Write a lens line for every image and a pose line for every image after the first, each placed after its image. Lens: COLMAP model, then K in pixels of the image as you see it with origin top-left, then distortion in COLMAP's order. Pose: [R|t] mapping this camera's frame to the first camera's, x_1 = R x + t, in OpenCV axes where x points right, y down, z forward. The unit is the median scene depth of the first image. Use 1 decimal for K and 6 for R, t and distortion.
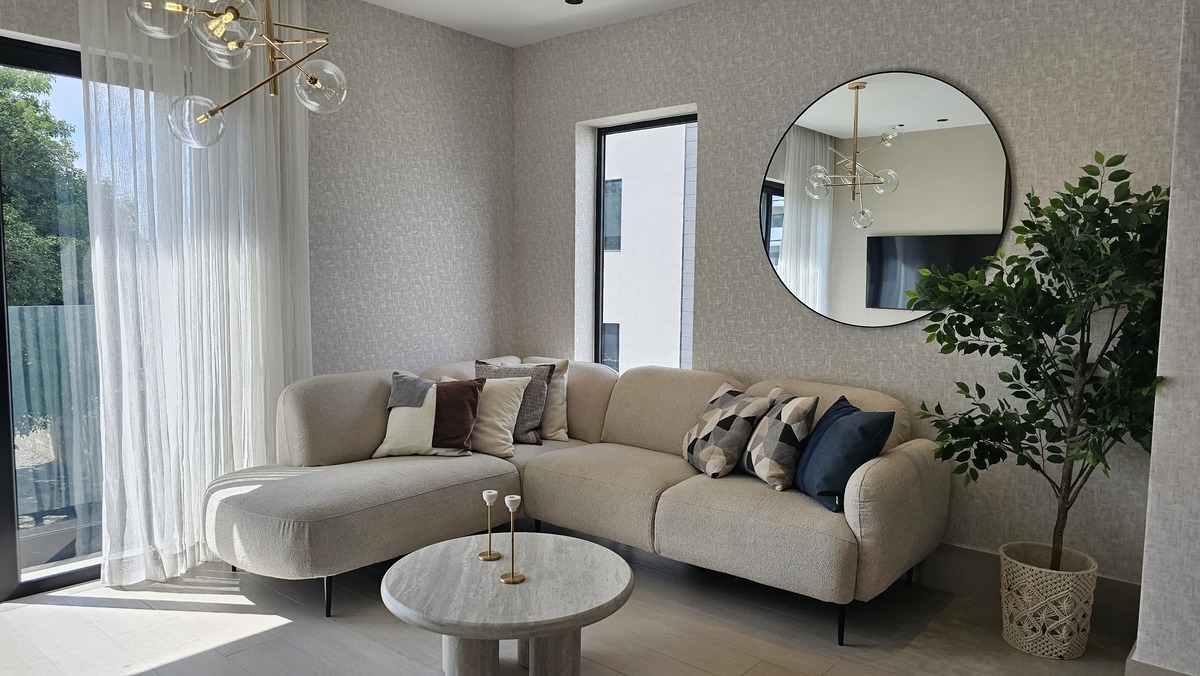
lens RADIAL K [[802.8, 0, 599.7], [0, 802.8, 348.3], [0, 0, 1]] dist [0.053286, -0.000312]
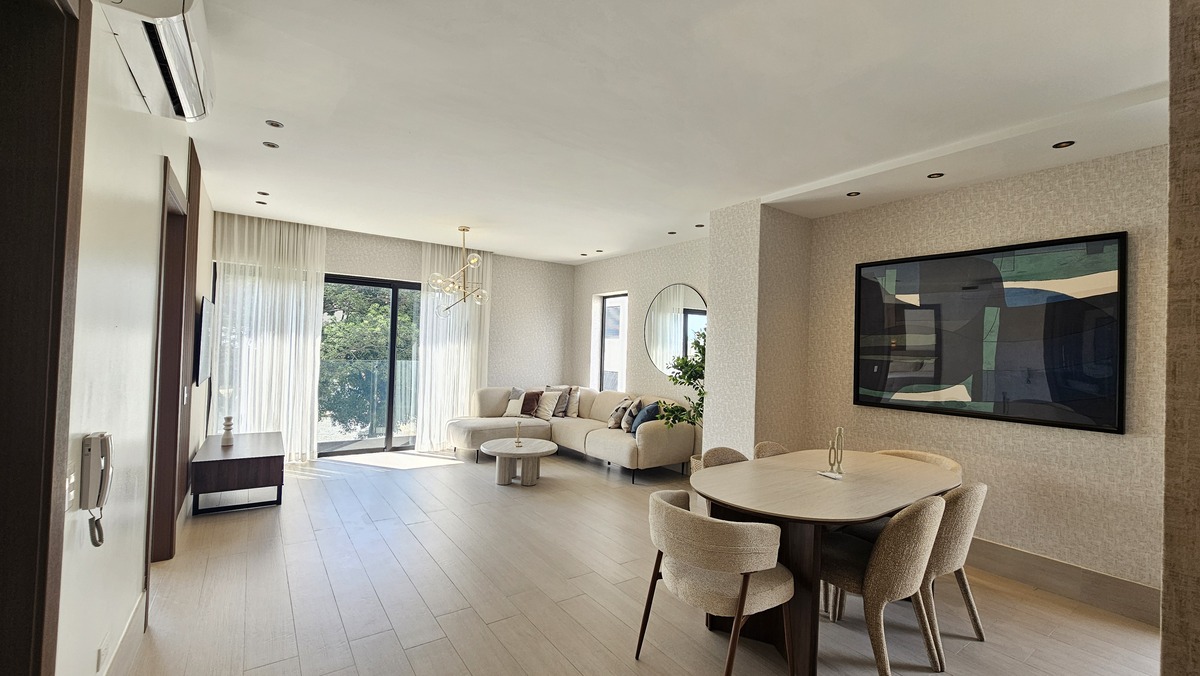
lens RADIAL K [[495.3, 0, 592.7], [0, 495.3, 341.6], [0, 0, 1]] dist [0.000649, -0.000460]
pose [[0.966436, 0.018019, -0.256273, 0.456454], [-0.045964, 0.993569, -0.103477, 0.037597], [0.252760, 0.111783, 0.961050, -0.600086]]
